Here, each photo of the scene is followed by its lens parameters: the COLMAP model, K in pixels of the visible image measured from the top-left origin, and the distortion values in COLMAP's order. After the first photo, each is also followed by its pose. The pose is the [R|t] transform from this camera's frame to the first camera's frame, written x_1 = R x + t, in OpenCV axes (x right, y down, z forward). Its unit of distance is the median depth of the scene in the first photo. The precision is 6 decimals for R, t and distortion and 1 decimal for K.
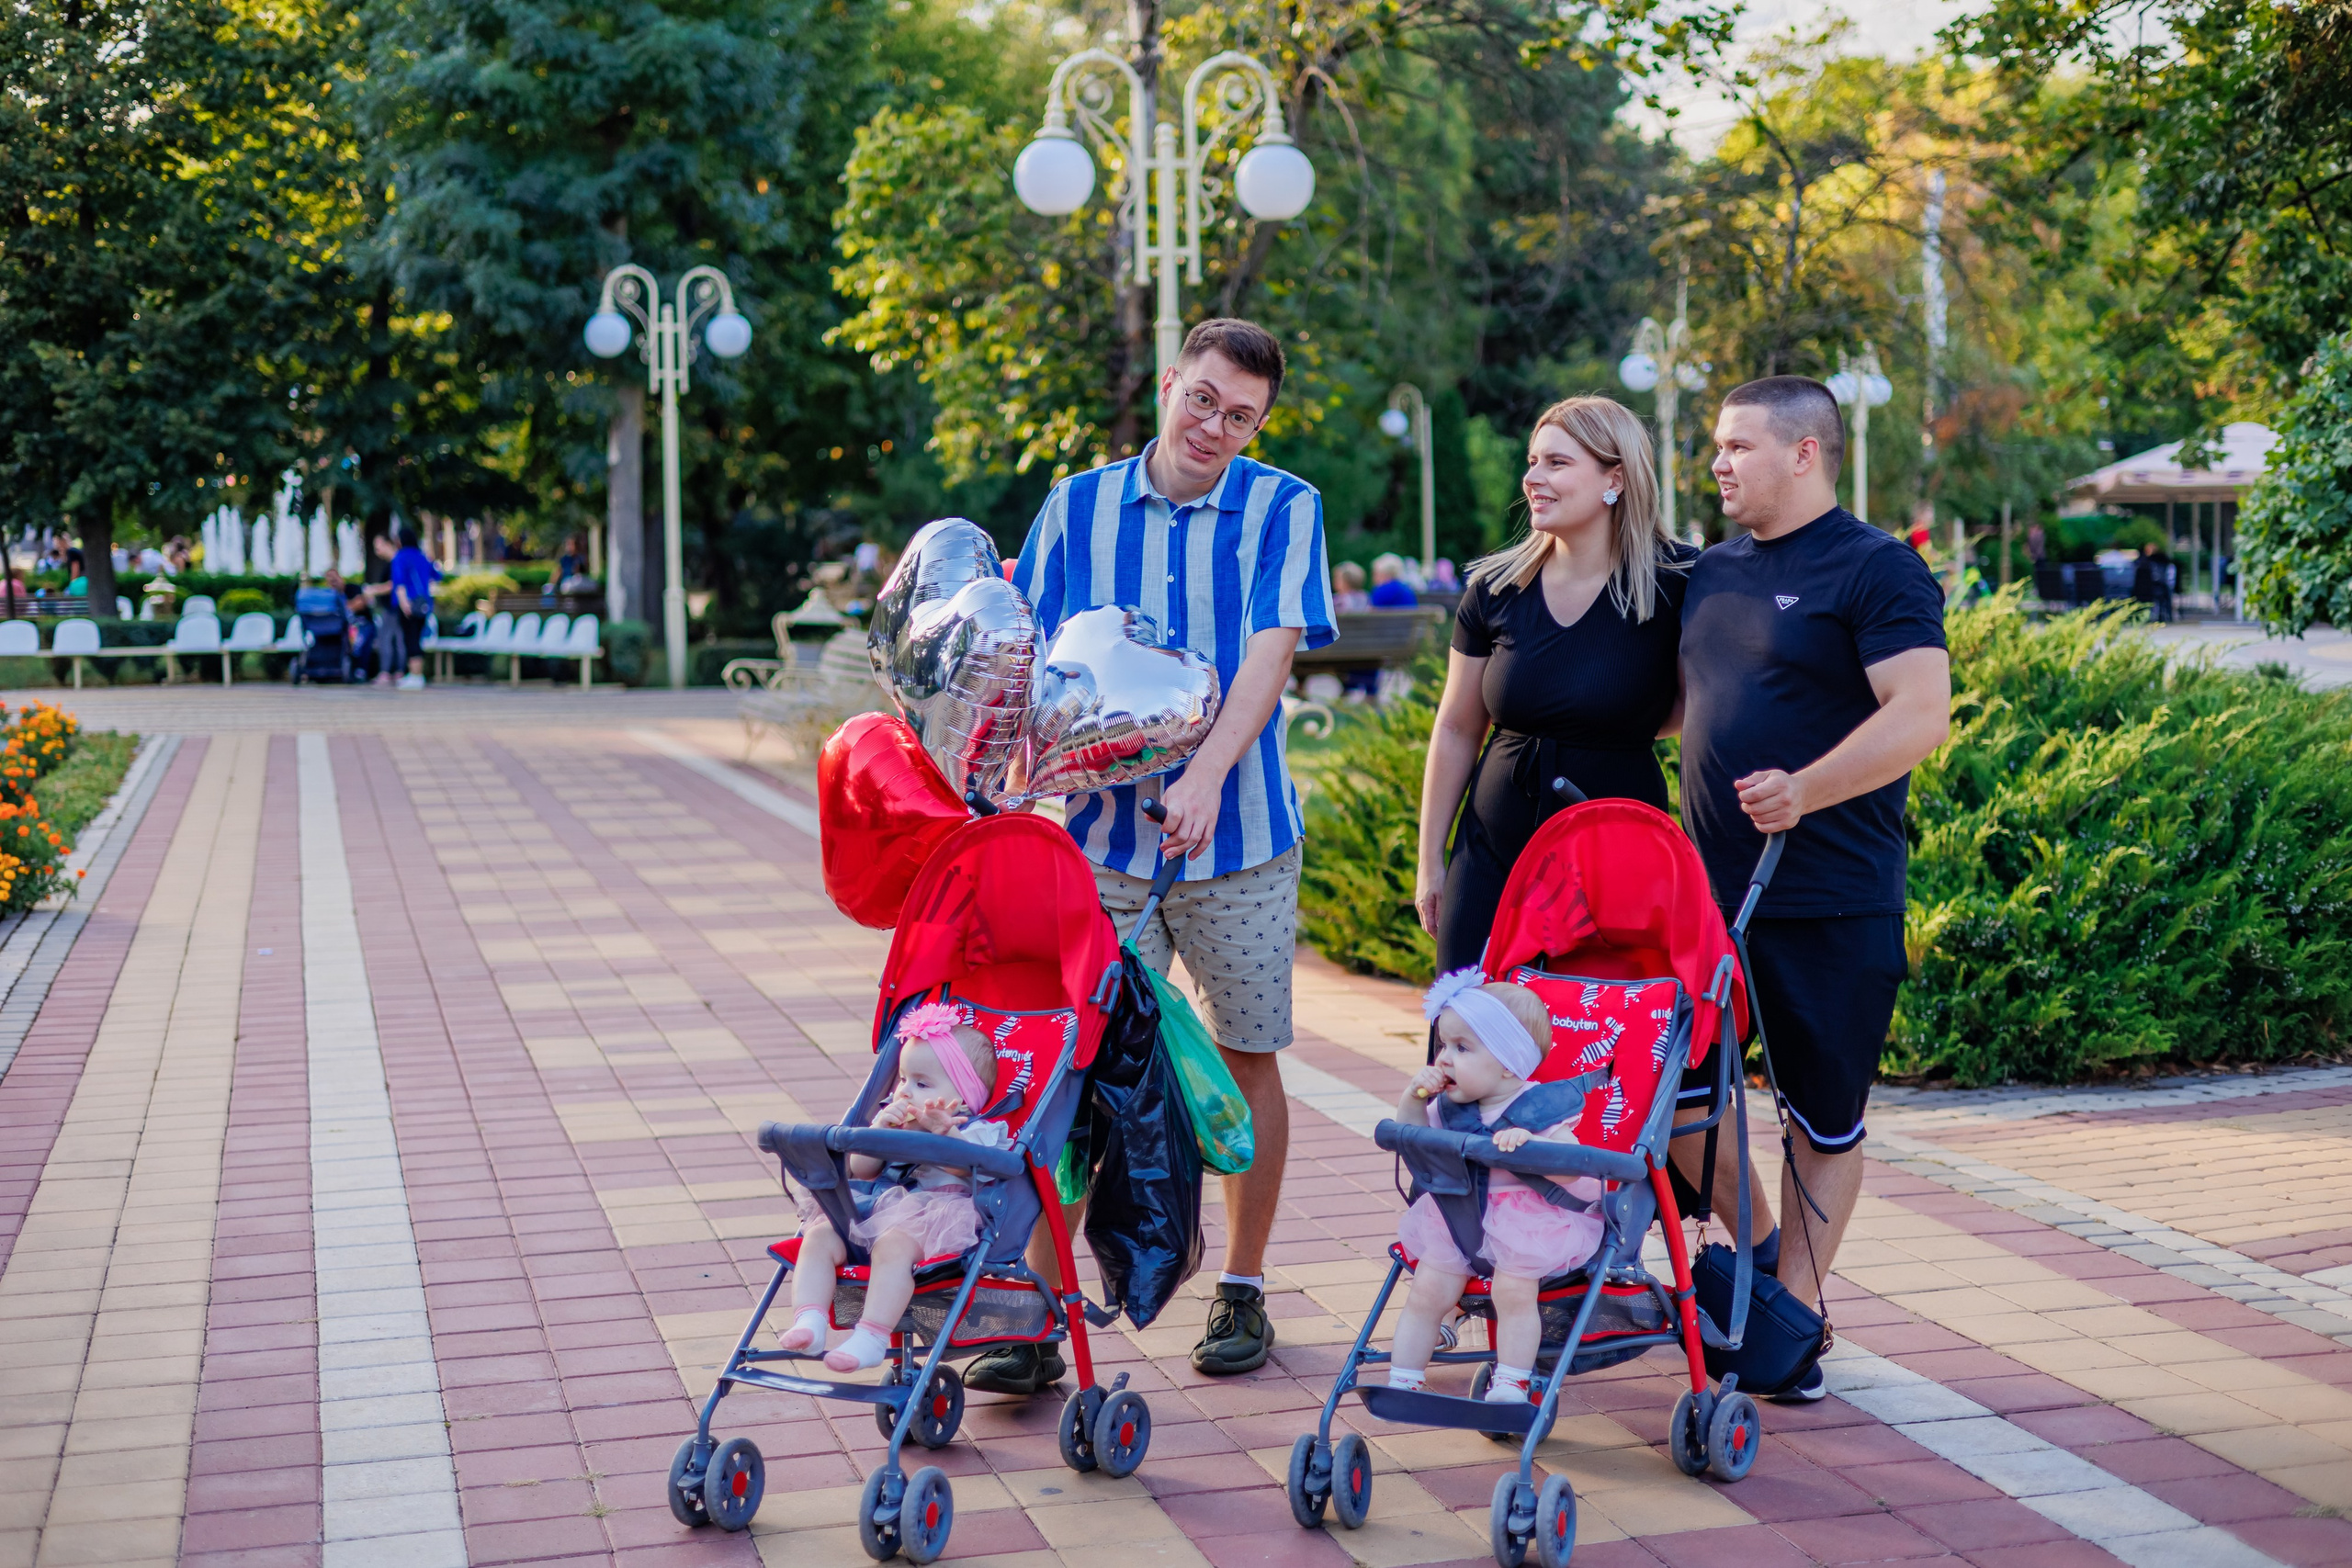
lens RADIAL K [[3223.5, 0, 1187.0], [0, 3223.5, 771.3], [0, 0, 1]] dist [0.011056, 0.000000]
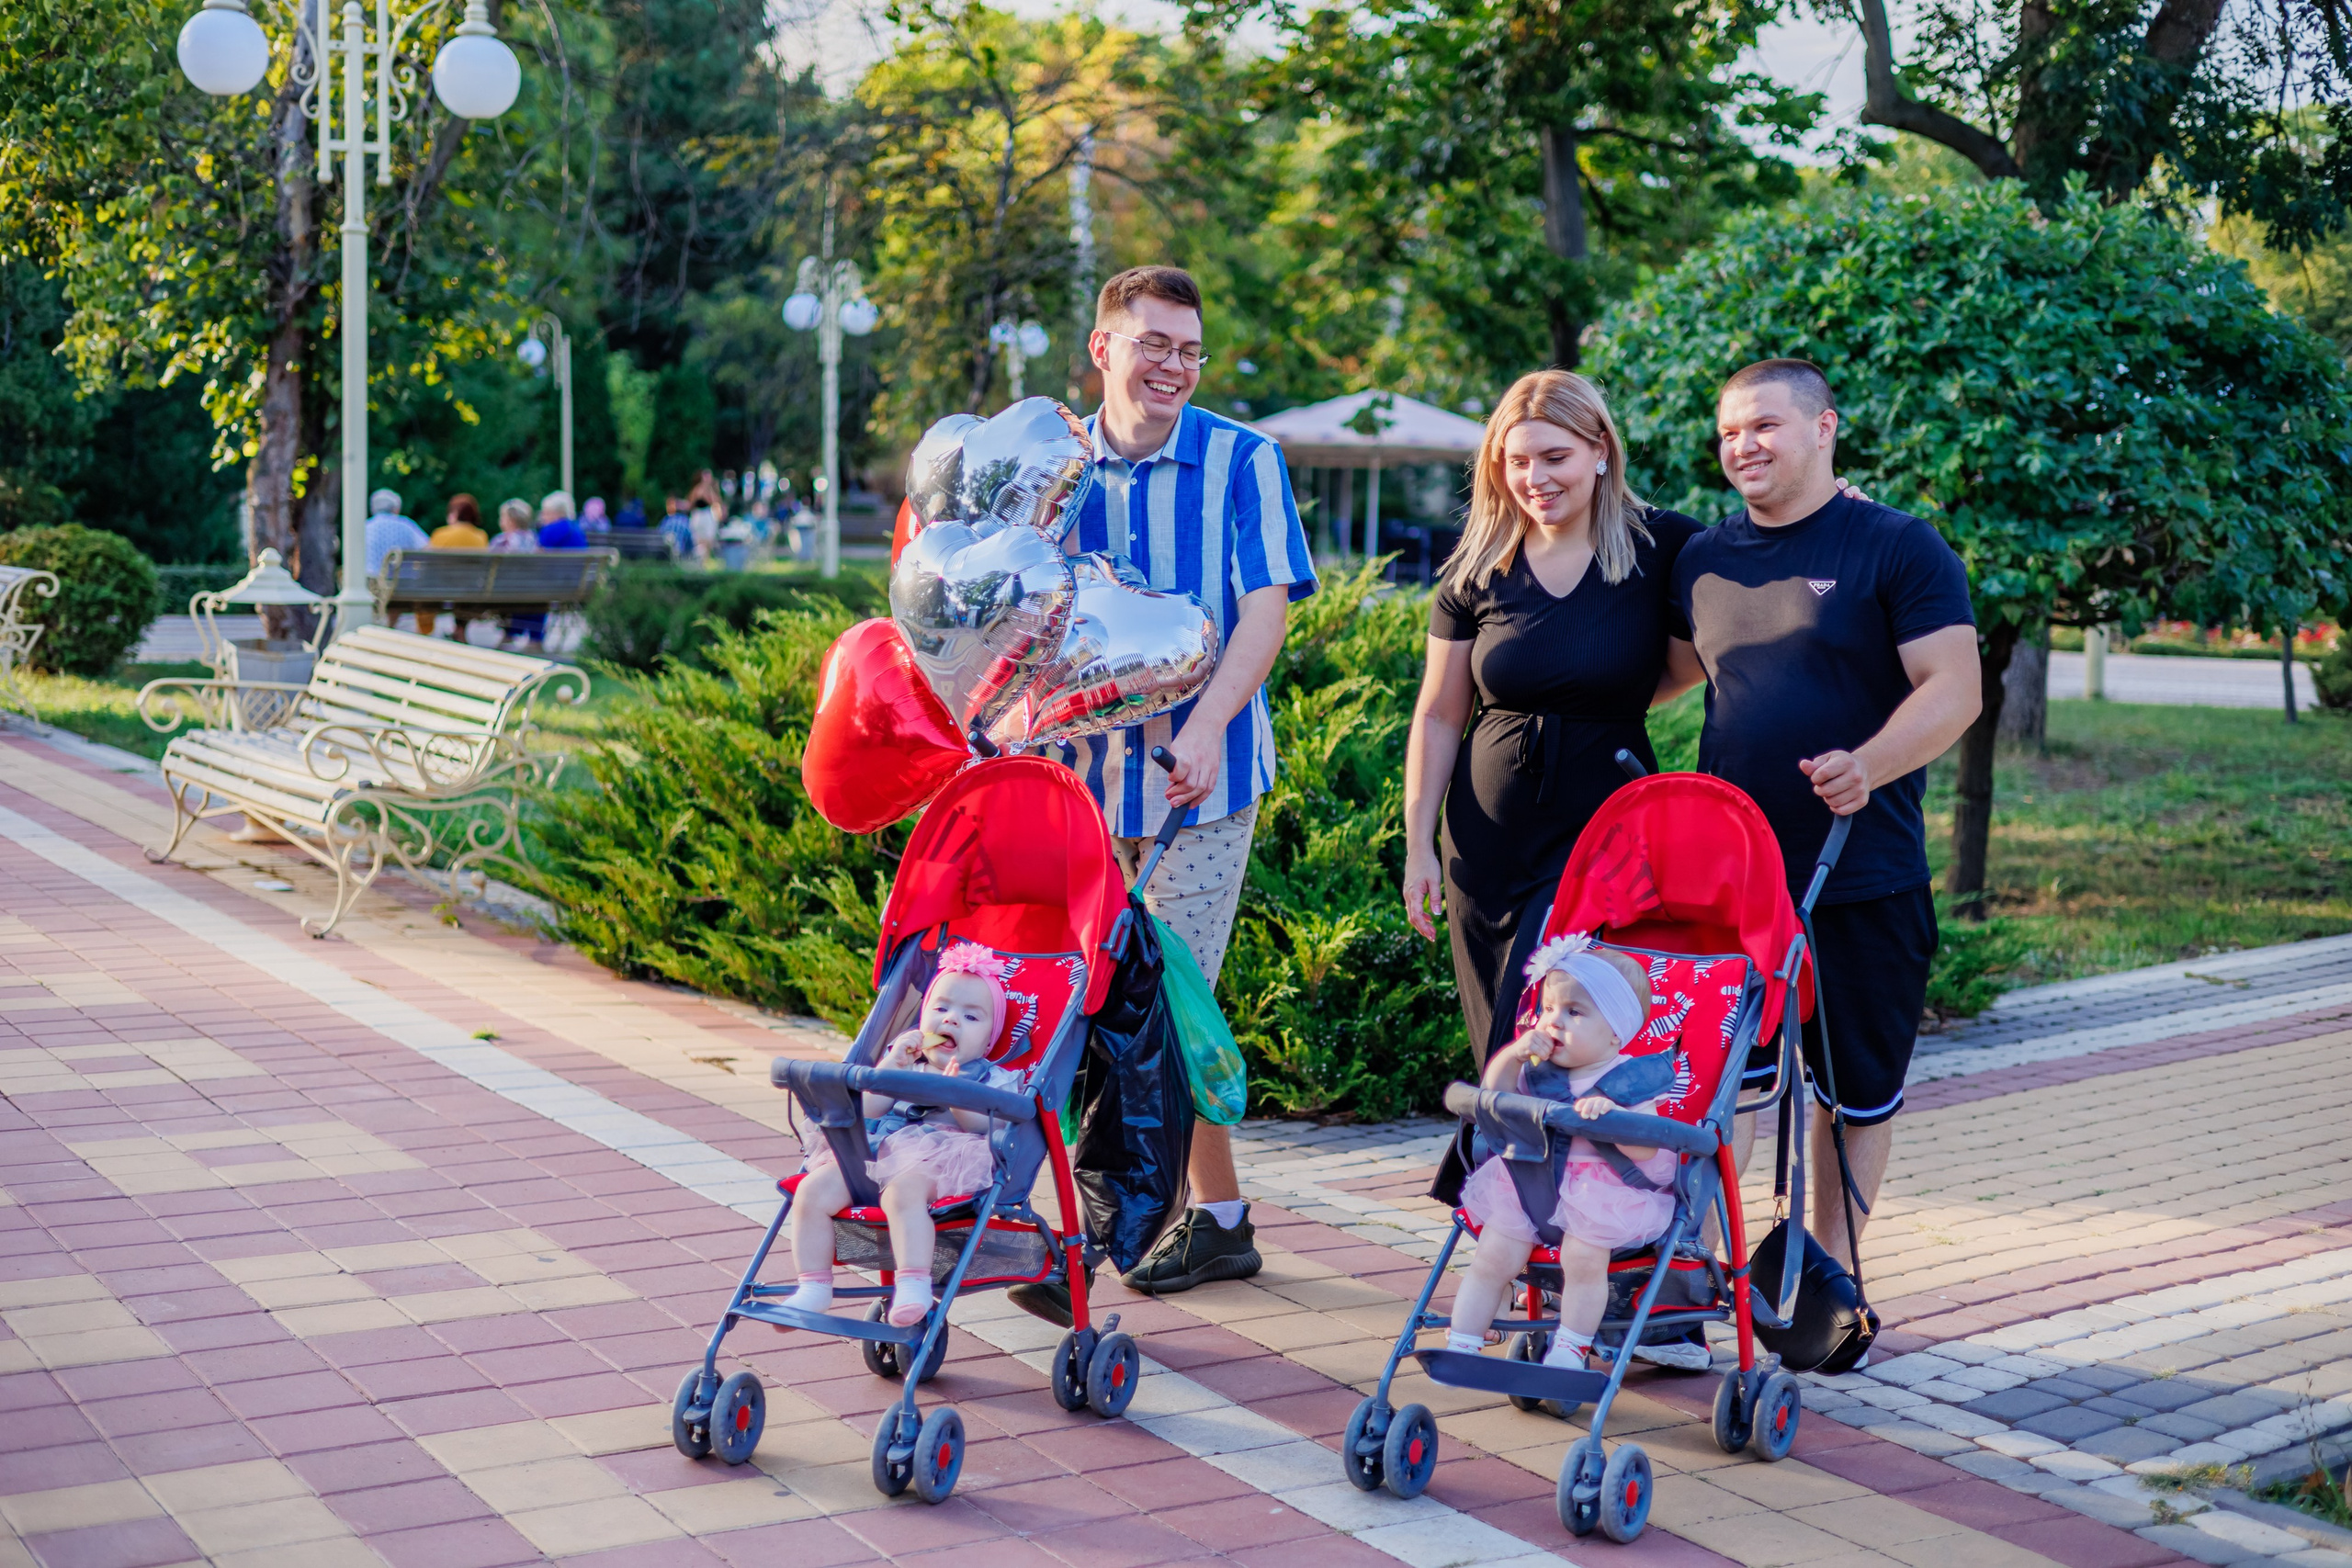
lens RADIAL K [[3223.5, 0, 1181.7], [0, 3223.5, 781.7], [0, 0, 1]] dist [0.011056, 0.000000]
pose [[0.962894, 0.010850, 0.269660, -0.024506], [-0.016559, 0.999684, 0.018906, -0.005958], [-0.269370, -0.022670, 0.962770, 0.075230]]
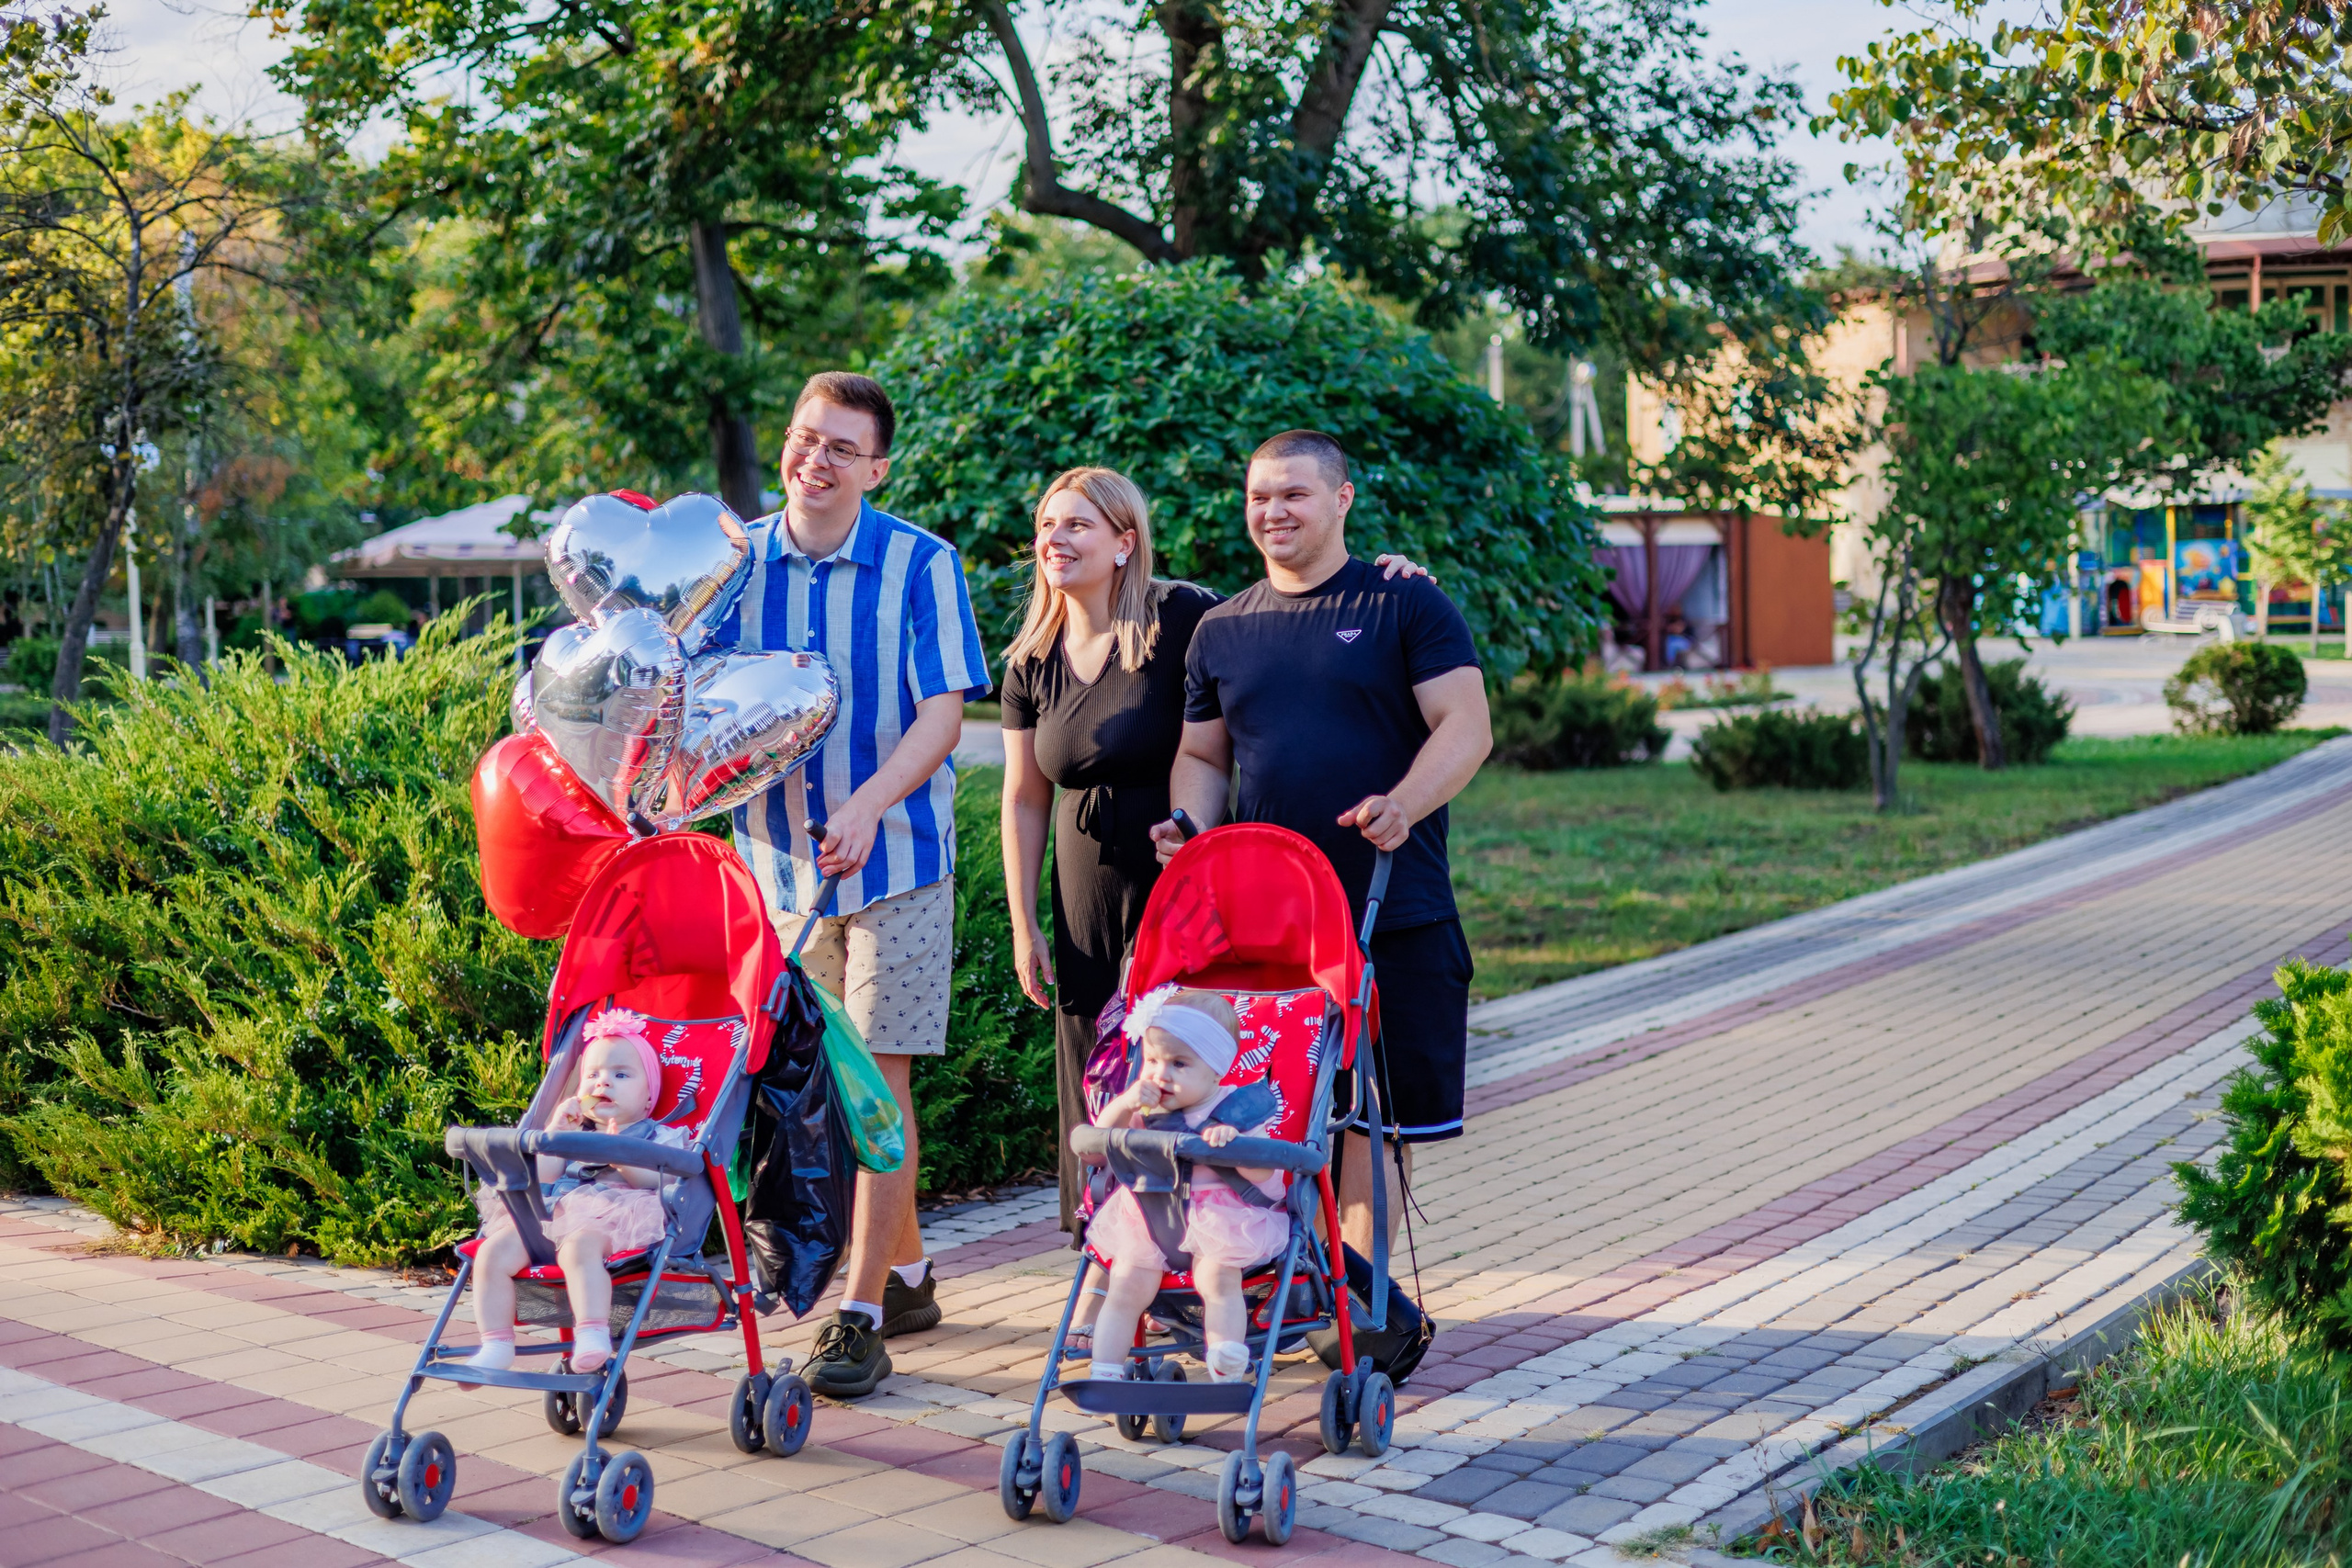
lens RADIAL K [[3223.5, 0, 1177.7], [0, 3223.5, 771.2], [0, 0, 1]] dist [0.011056, 0.000000]
pose [[0.858570, -0.033916, 0.511574, -0.037497], [0.045920, 0.998886, -0.010843, -0.006172], [-0.510636, 0.032800, 0.859171, 0.102625]]
